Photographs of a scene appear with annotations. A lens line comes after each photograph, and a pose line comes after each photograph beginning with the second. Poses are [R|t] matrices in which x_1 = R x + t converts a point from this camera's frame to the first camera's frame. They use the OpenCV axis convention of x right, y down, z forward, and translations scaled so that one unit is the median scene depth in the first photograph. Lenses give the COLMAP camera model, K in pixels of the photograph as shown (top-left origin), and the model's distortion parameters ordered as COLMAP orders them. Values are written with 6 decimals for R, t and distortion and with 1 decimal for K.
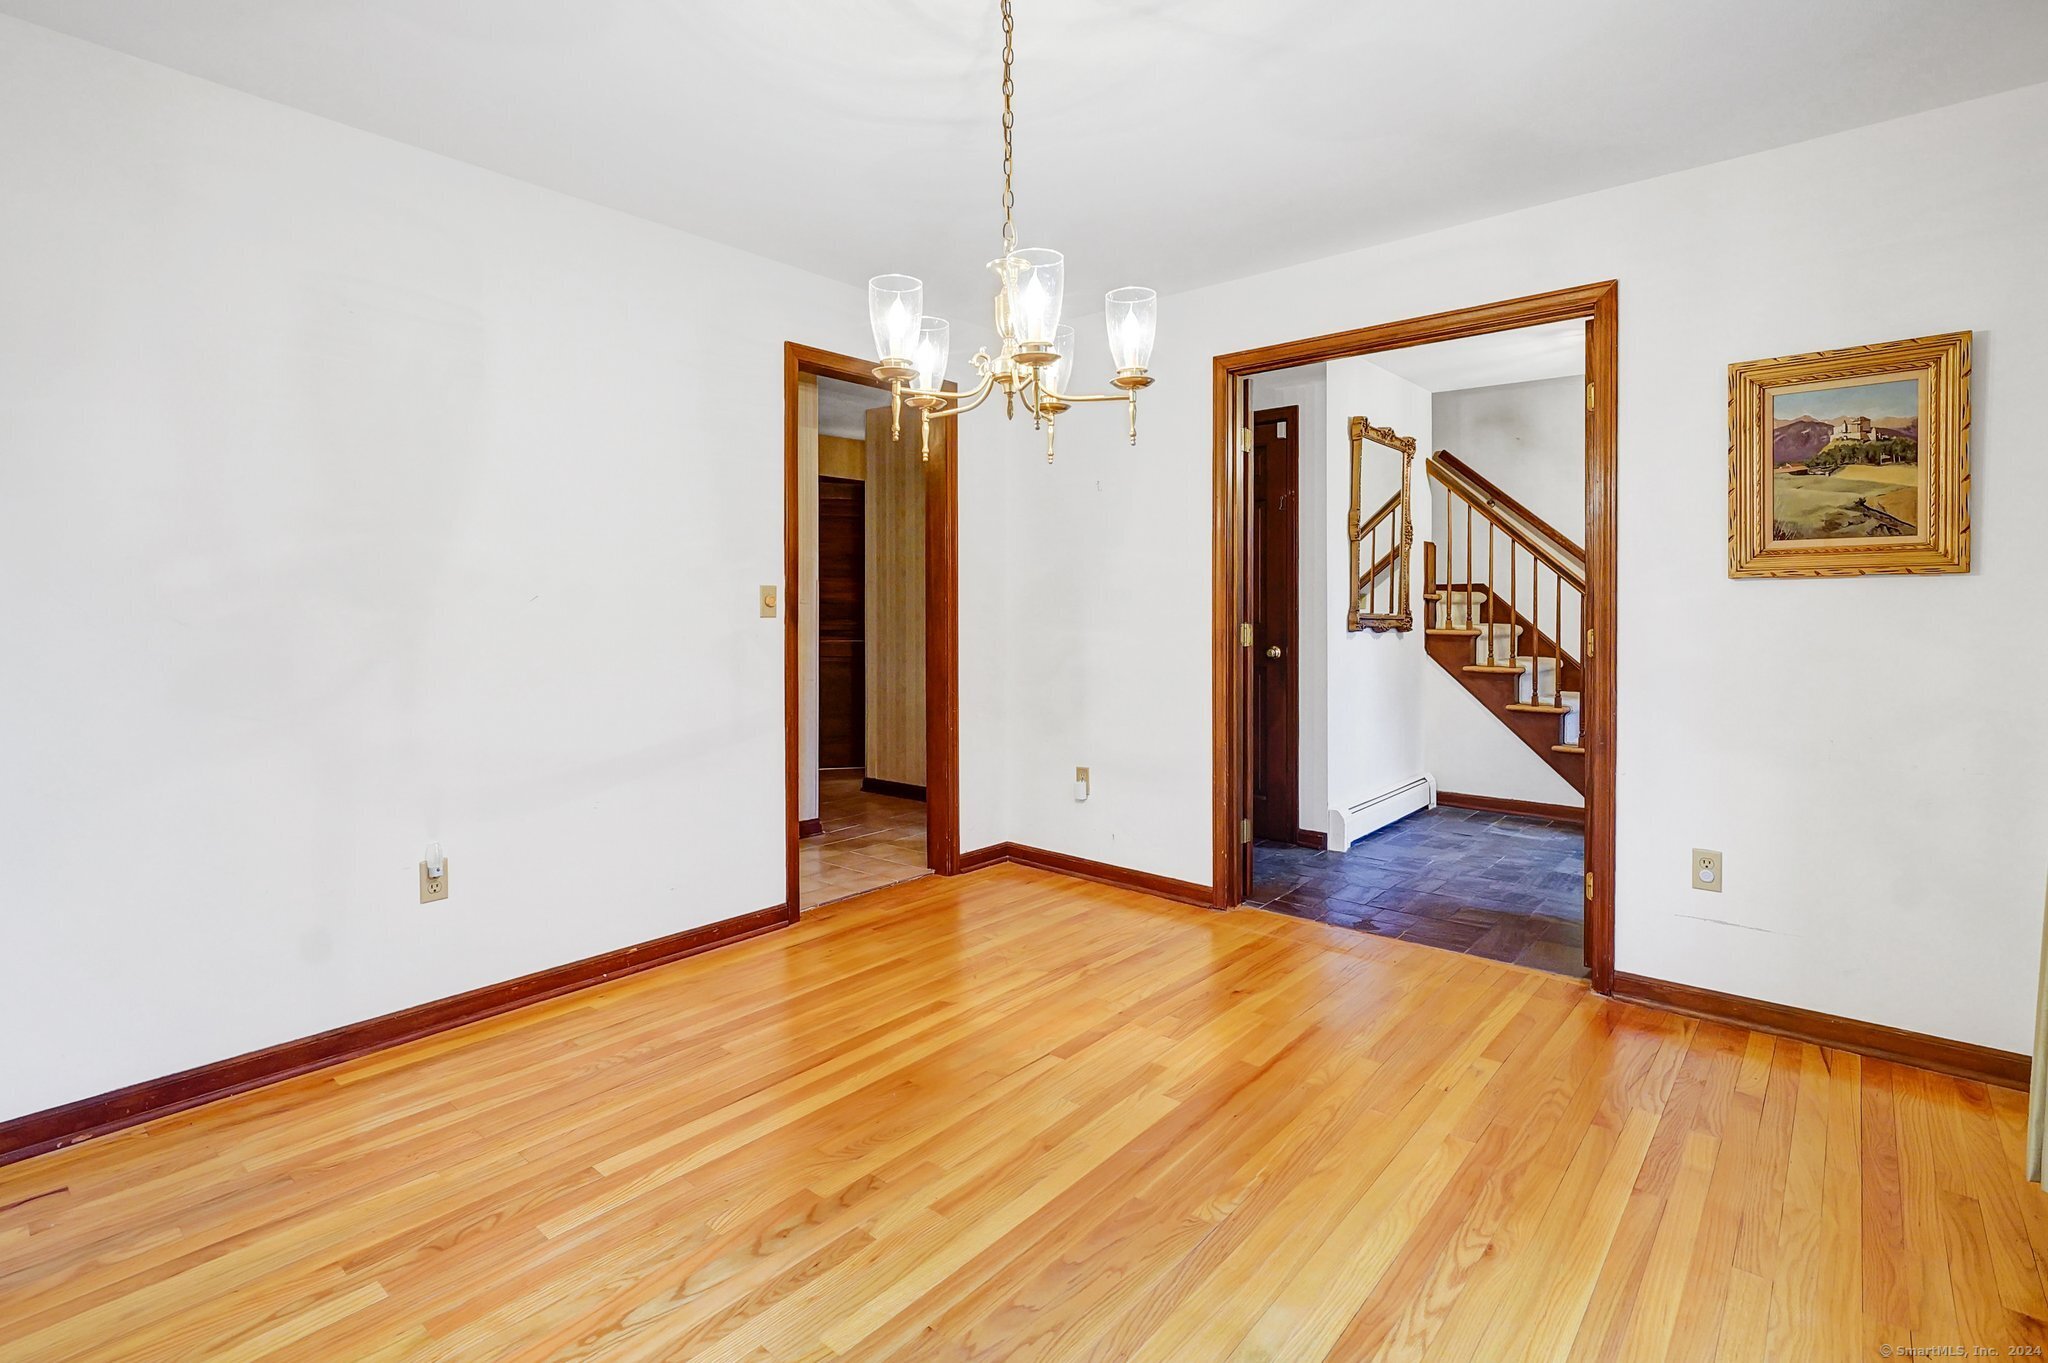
lens RADIAL K [[970.9, 0, 1010.0], [0, 970.9, 618.3], [0, 0, 1]] dist [-0.000552, 0.000627]
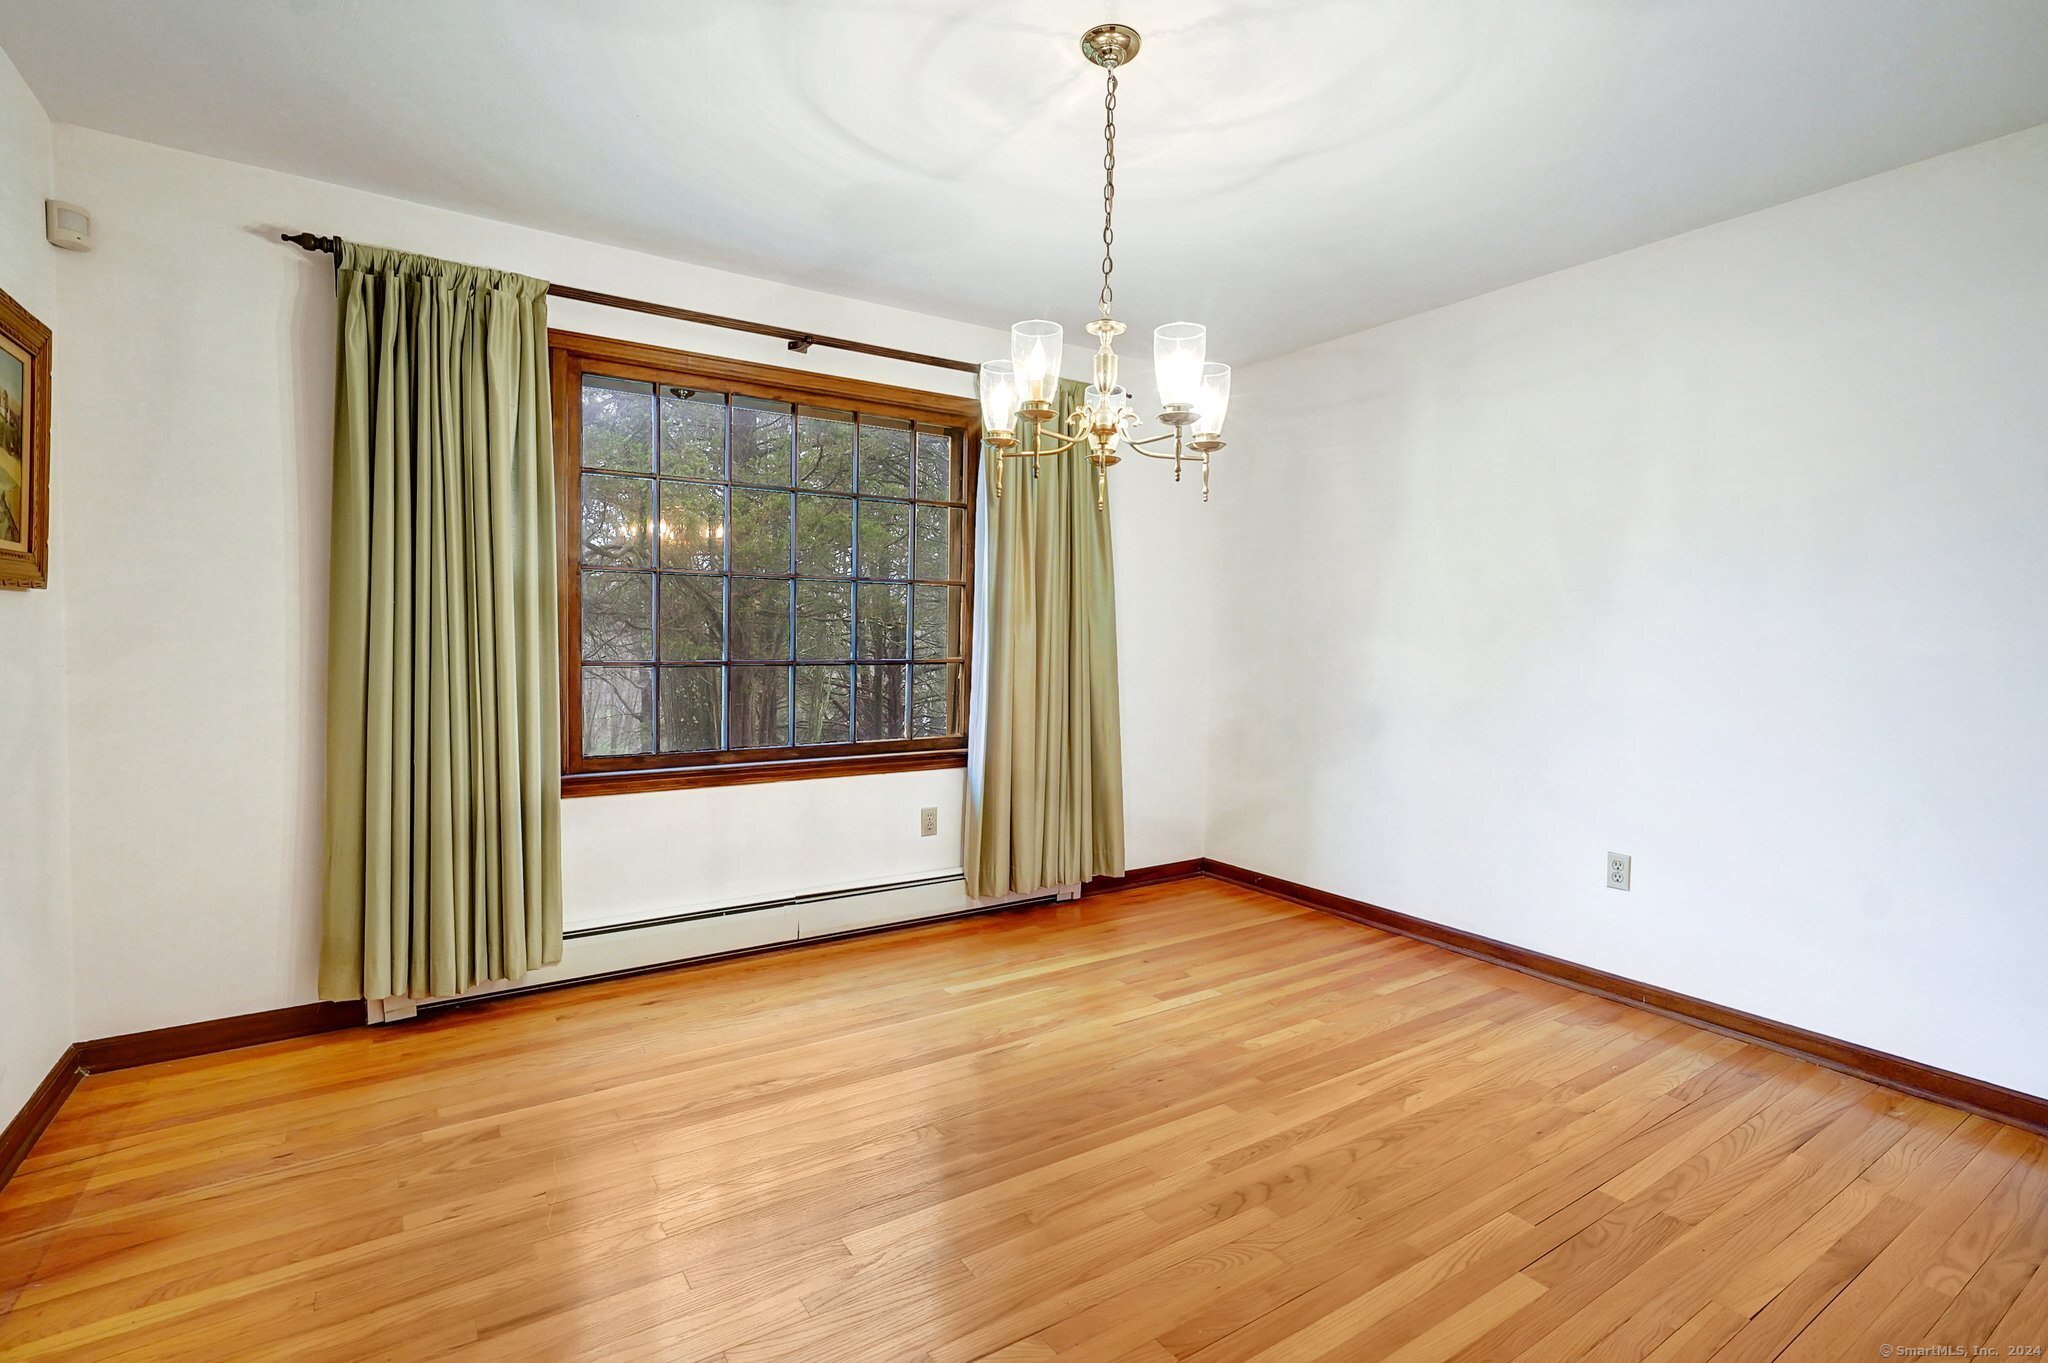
lens RADIAL K [[970.9, 0, 1010.0], [0, 970.9, 618.3], [0, 0, 1]] dist [-0.000552, 0.000627]
pose [[-0.960435, -0.009631, 0.278338, -0.217140], [-0.008920, 0.999953, 0.003821, -0.035645], [-0.278362, 0.001187, -0.960476, 2.087882]]
